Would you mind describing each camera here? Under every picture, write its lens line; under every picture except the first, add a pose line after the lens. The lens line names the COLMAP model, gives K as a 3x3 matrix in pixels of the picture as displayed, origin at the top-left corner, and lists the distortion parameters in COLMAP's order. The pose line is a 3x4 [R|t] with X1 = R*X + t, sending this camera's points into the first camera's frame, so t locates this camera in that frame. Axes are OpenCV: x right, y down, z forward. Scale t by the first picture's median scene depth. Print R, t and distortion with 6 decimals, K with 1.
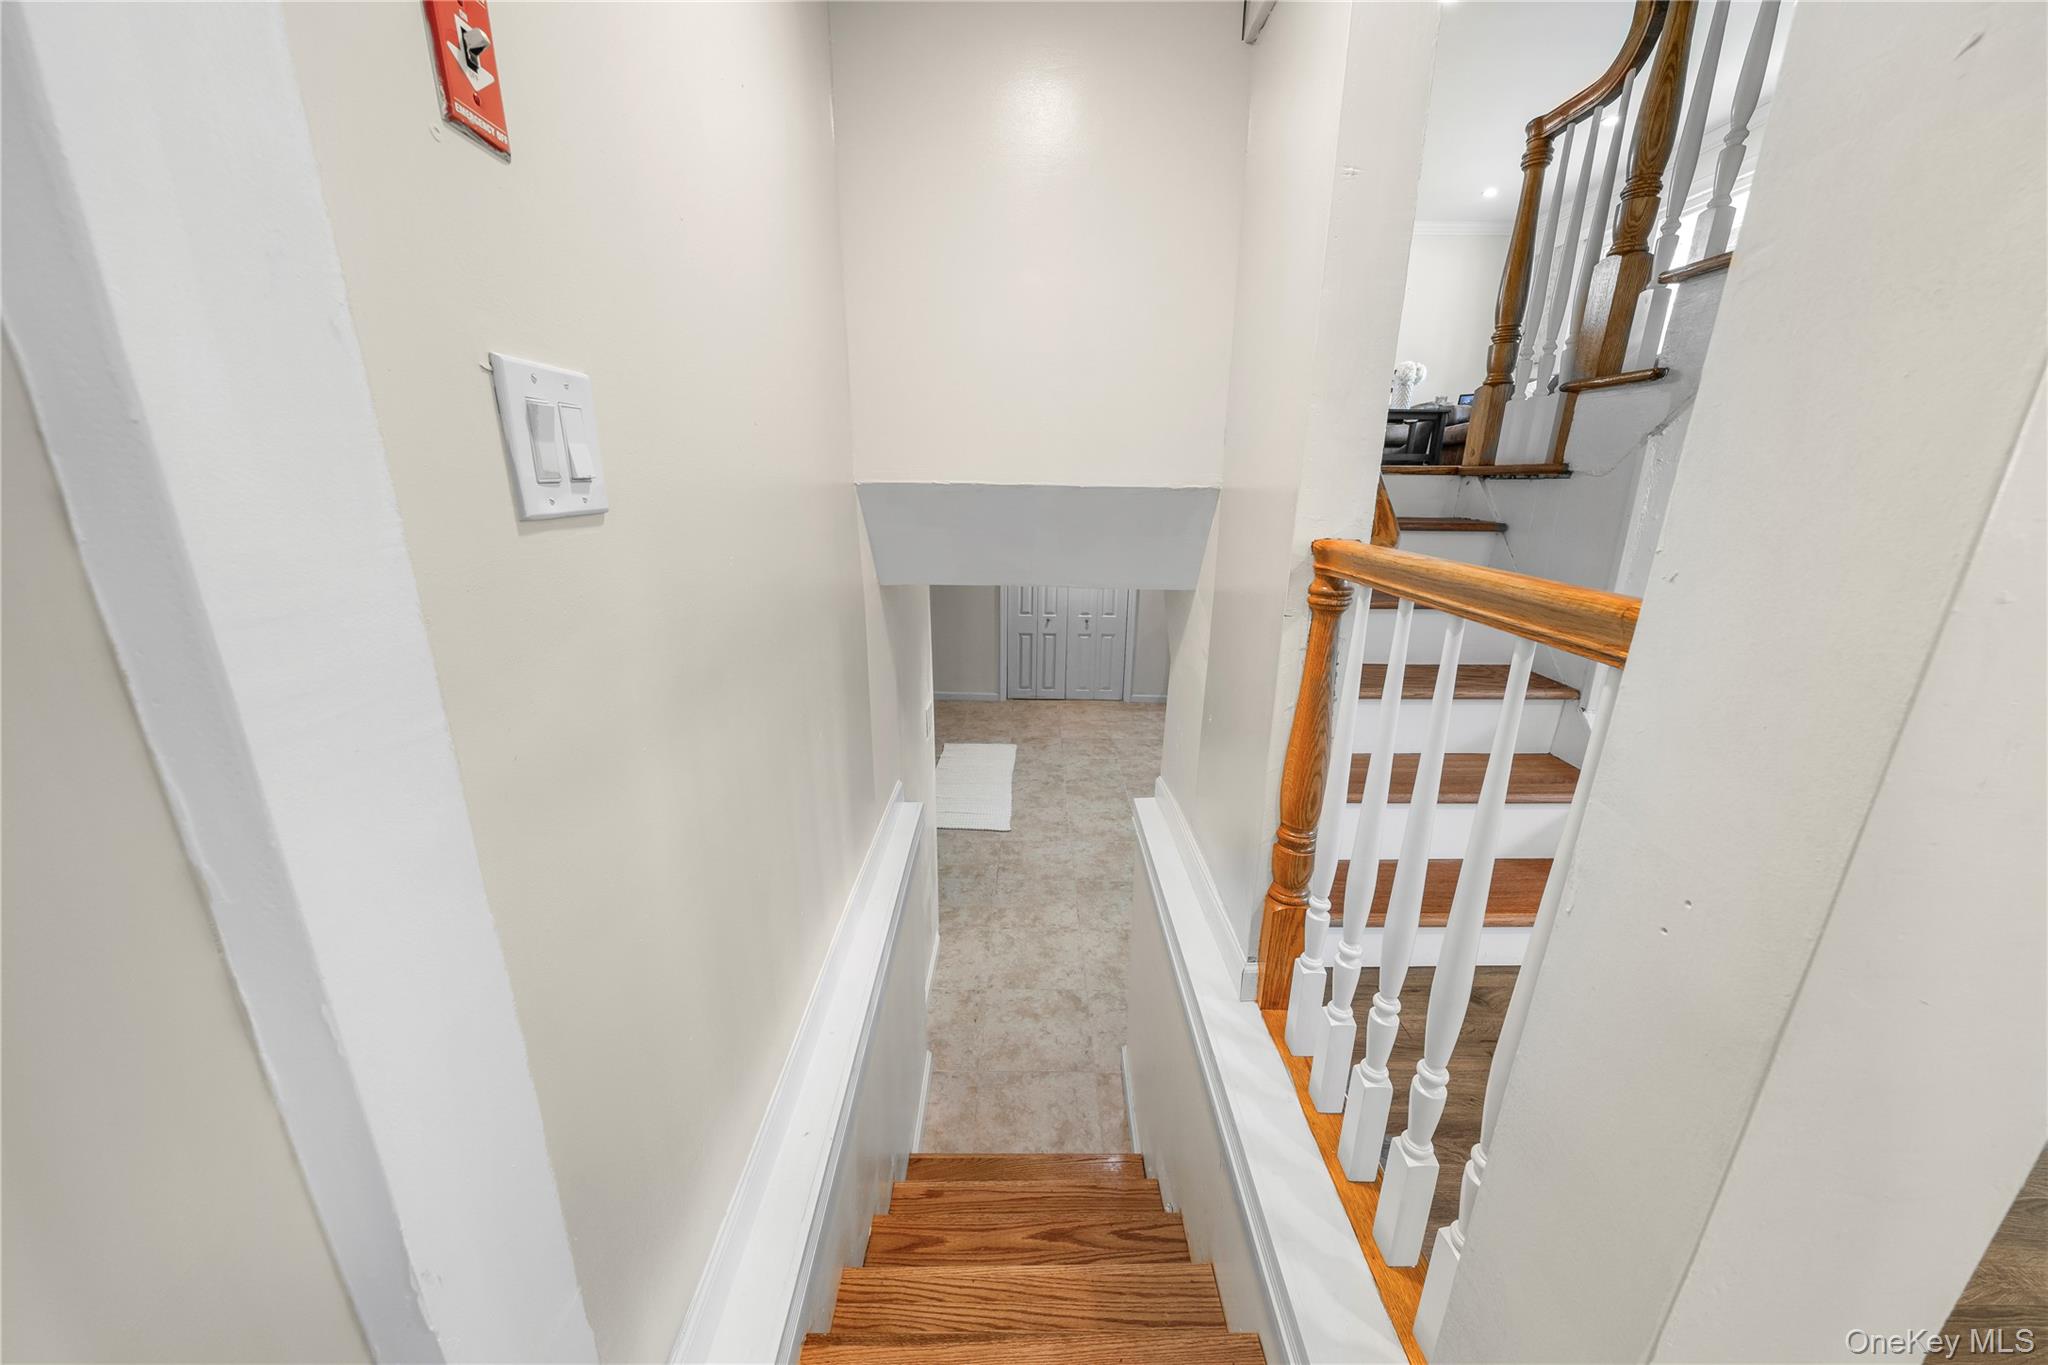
lens RADIAL K [[705.4, 0, 1026.2], [0, 705.4, 680.9], [0, 0, 1]] dist [-0.001558, -0.000219]
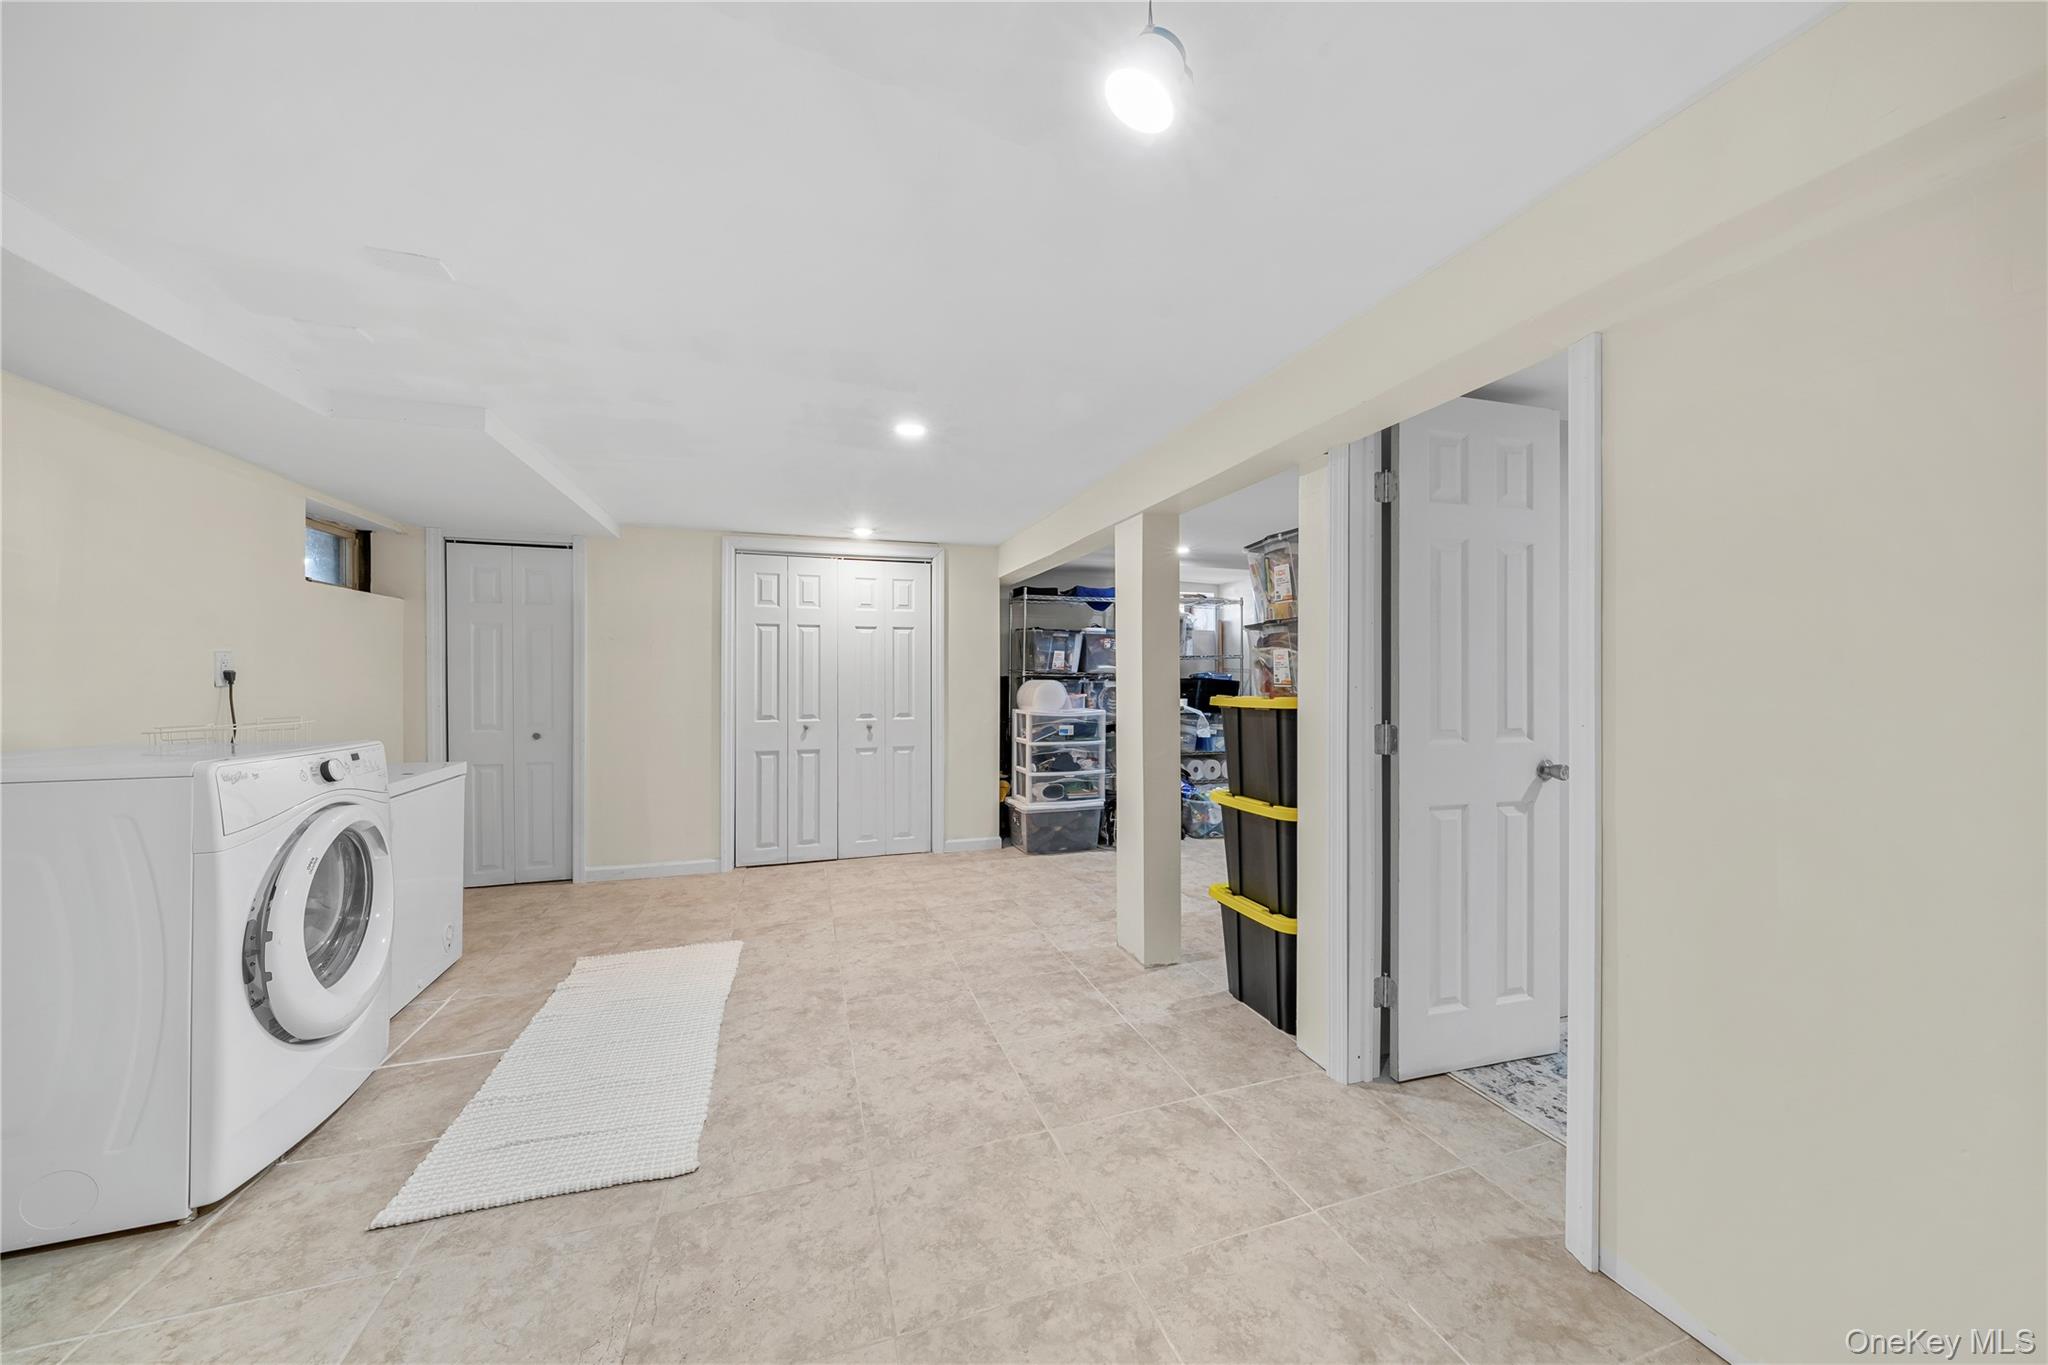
lens RADIAL K [[705.4, 0, 1033.4], [0, 705.4, 673.0], [0, 0, 1]] dist [-0.001558, -0.000219]
pose [[0.944029, -0.010332, 0.329699, 0.019227], [0.104344, 0.957539, -0.268760, 0.065946], [-0.312923, 0.288120, 0.905023, 0.430795]]
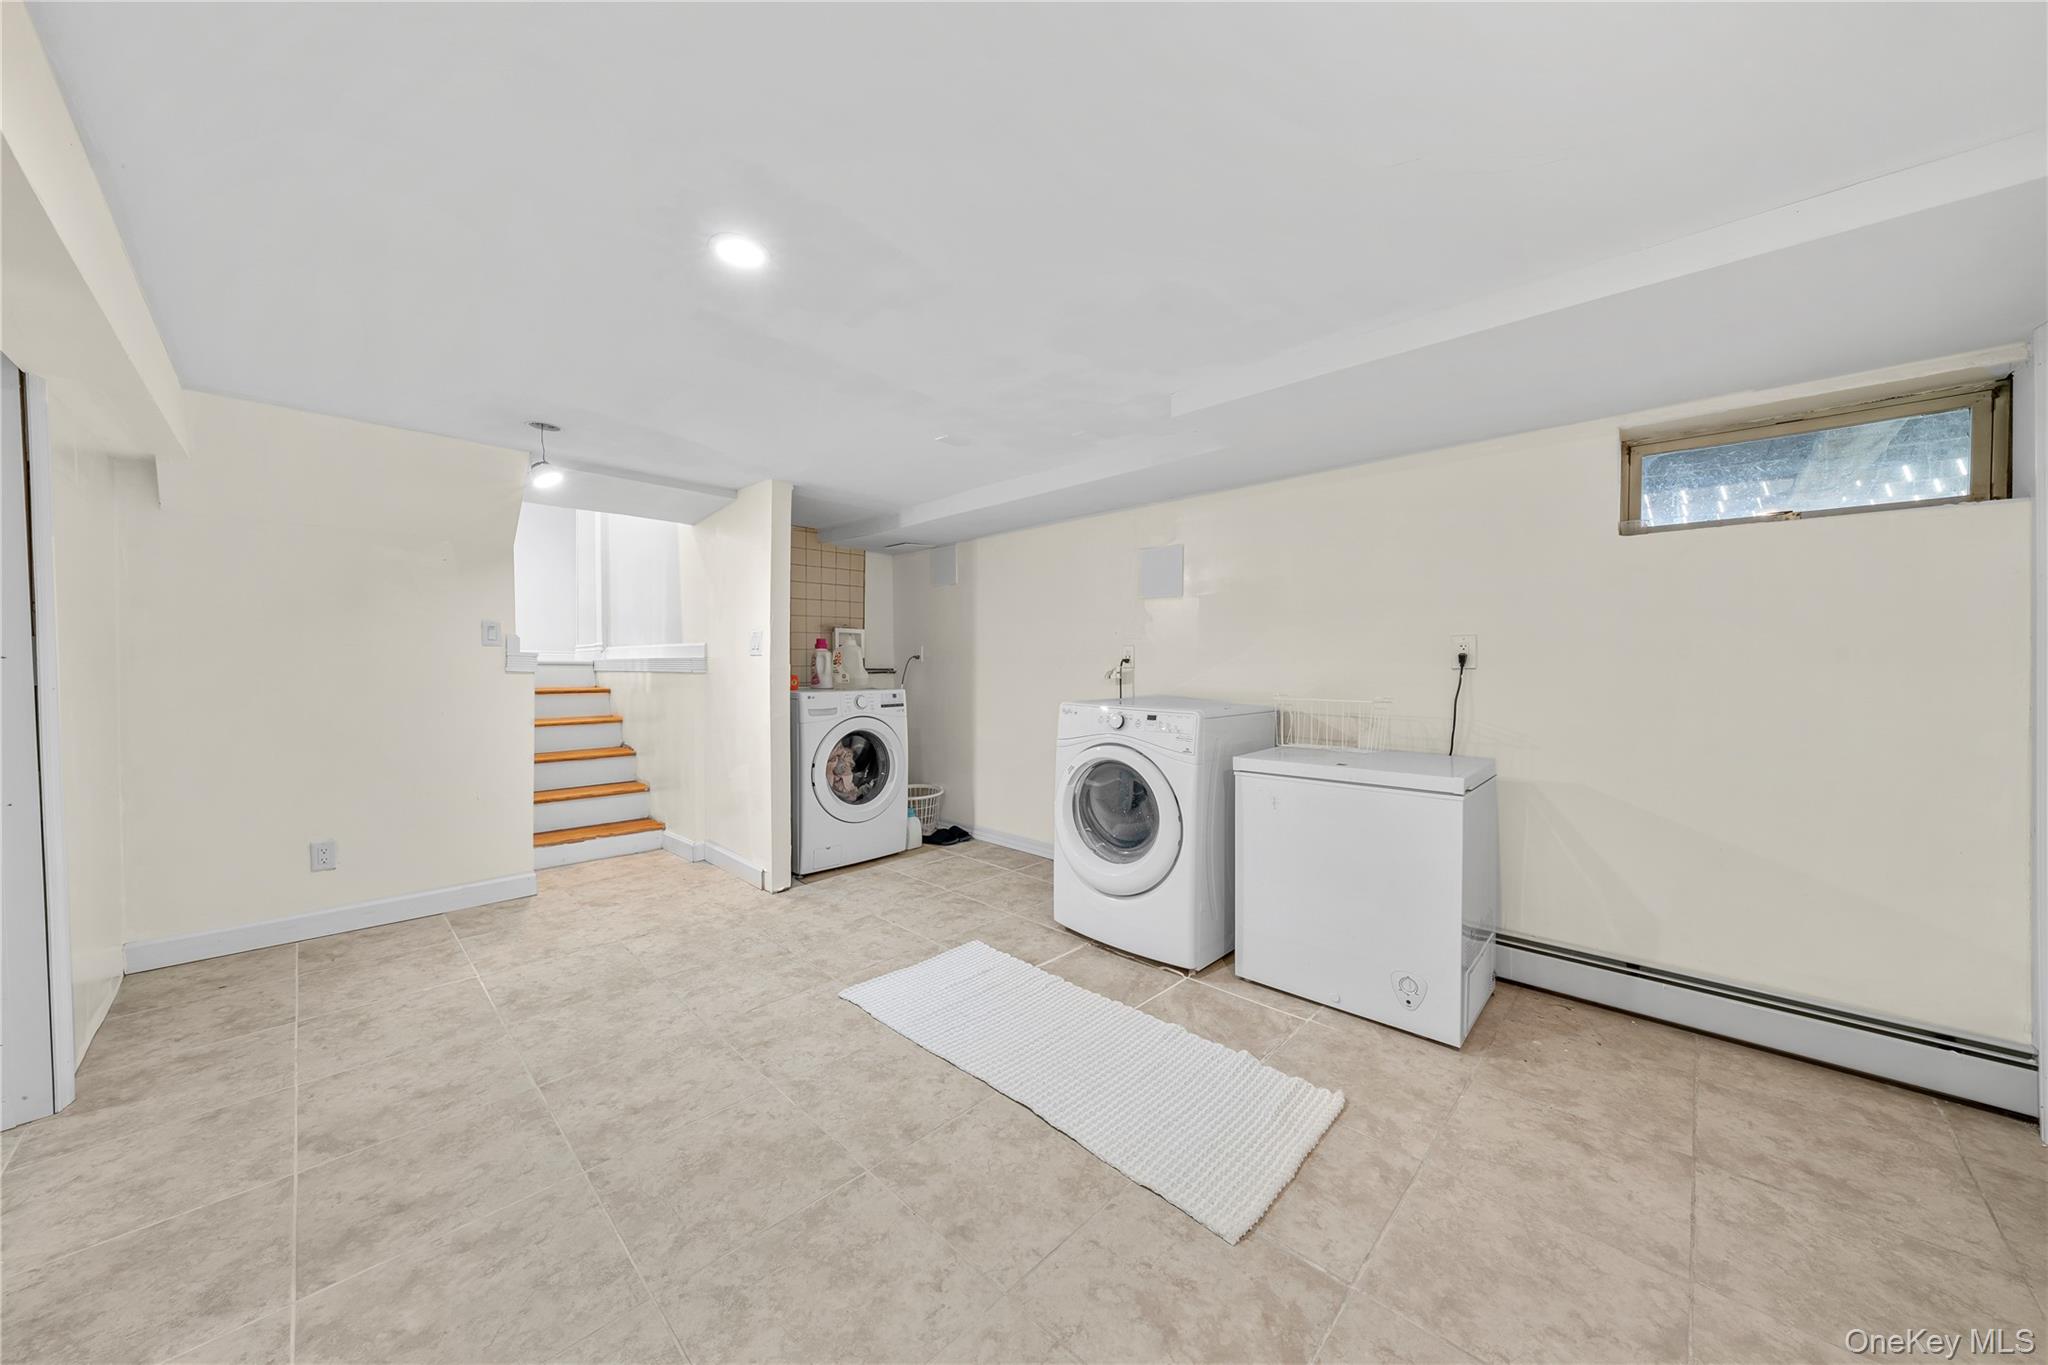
lens RADIAL K [[705.4, 0, 1034.1], [0, 705.4, 671.2], [0, 0, 1]] dist [-0.001558, -0.000219]
pose [[-0.687076, -0.007672, -0.726545, 0.204784], [-0.218880, 0.955679, 0.196898, -0.119894], [0.692834, 0.294310, -0.658303, 1.081210]]
